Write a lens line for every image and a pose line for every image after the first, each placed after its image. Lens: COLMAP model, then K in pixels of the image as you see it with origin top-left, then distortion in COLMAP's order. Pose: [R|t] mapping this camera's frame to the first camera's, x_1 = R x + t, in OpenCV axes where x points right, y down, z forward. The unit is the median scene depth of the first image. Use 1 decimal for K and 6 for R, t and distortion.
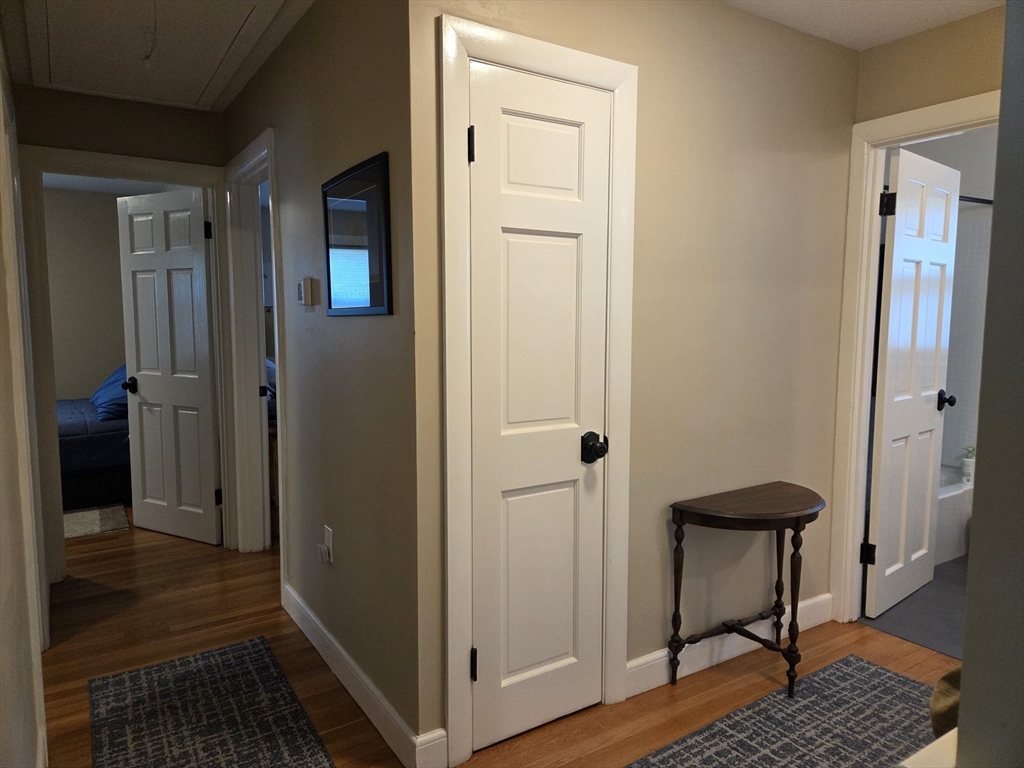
lens RADIAL K [[683.6, 0, 511.3], [0, 683.6, 383.7], [0, 0, 1]] dist [0.059182, -0.027552]
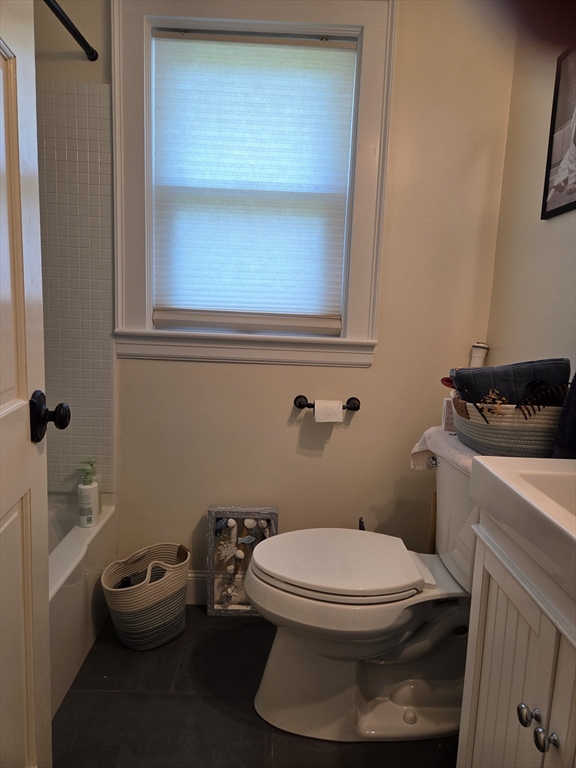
lens RADIAL K [[512.7, 0, 284.5], [0, 512.7, 385.1], [0, 0, 1]] dist [0.059182, -0.027552]
pose [[0.550016, -0.084550, 0.830863, 0.441821], [0.041109, 0.996397, 0.074182, -0.012158], [-0.834141, -0.006645, 0.551511, 0.705406]]
